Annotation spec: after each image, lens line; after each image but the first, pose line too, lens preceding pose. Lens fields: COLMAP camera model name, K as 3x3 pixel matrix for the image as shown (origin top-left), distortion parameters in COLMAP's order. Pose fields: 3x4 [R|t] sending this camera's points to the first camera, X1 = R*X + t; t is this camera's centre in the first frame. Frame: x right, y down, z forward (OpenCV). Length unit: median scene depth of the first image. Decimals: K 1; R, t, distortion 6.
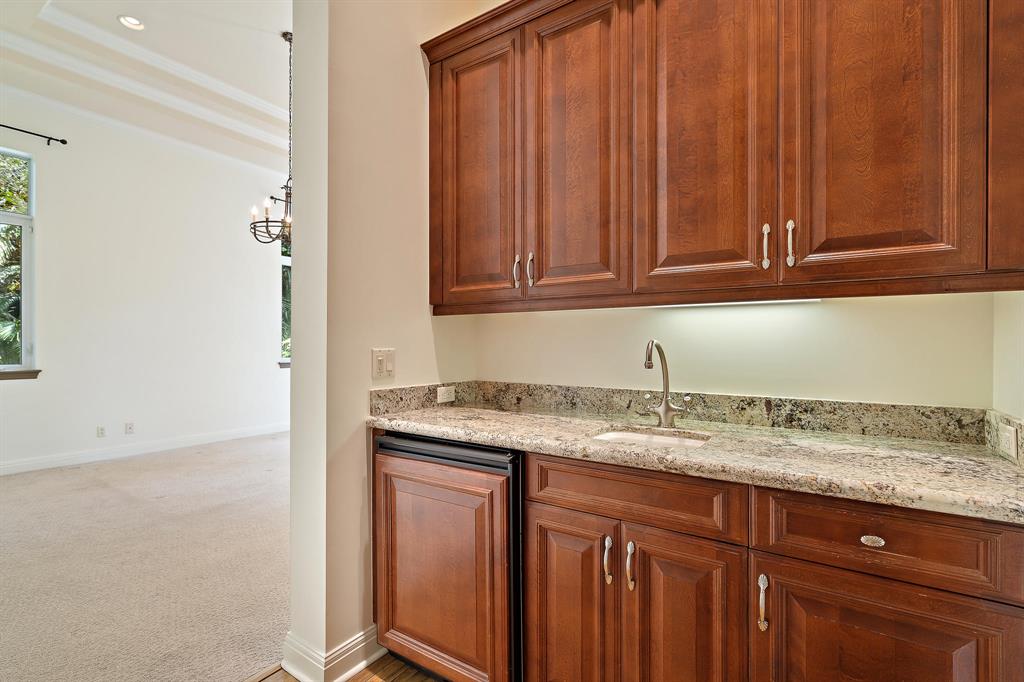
lens RADIAL K [[468.2, 0, 518.6], [0, 468.2, 346.0], [0, 0, 1]] dist [-0.000358, 0.001535]
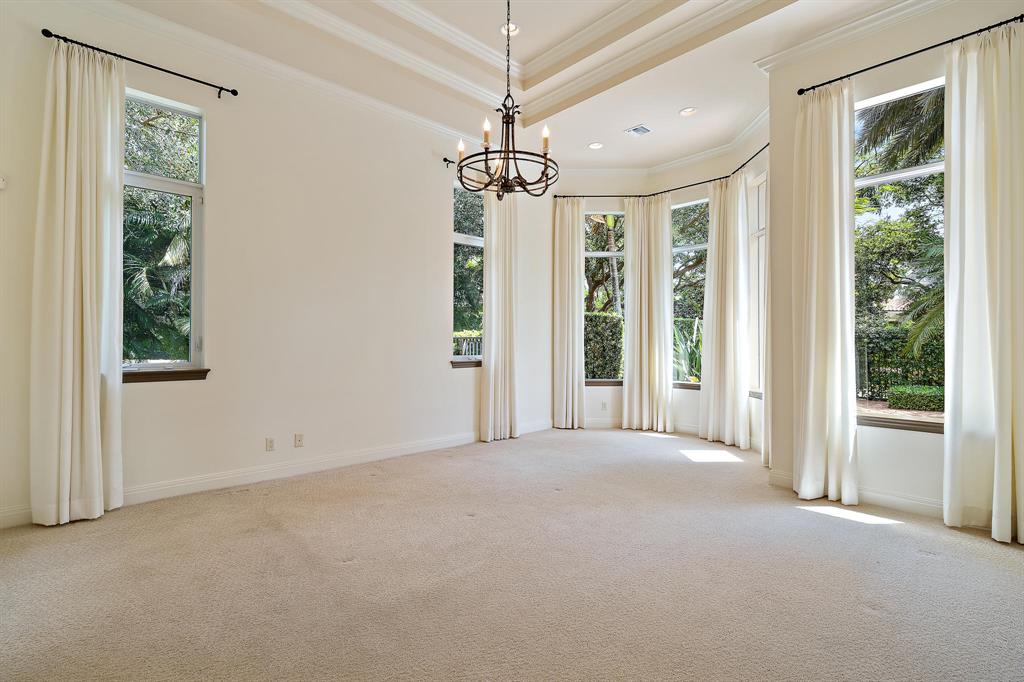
lens RADIAL K [[468.2, 0, 507.1], [0, 468.2, 339.0], [0, 0, 1]] dist [-0.000358, 0.001535]
pose [[0.970690, -0.000487, -0.240335, -0.313441], [-0.001485, 0.999967, -0.008024, 0.004108], [0.240330, 0.008146, 0.970657, 0.325420]]
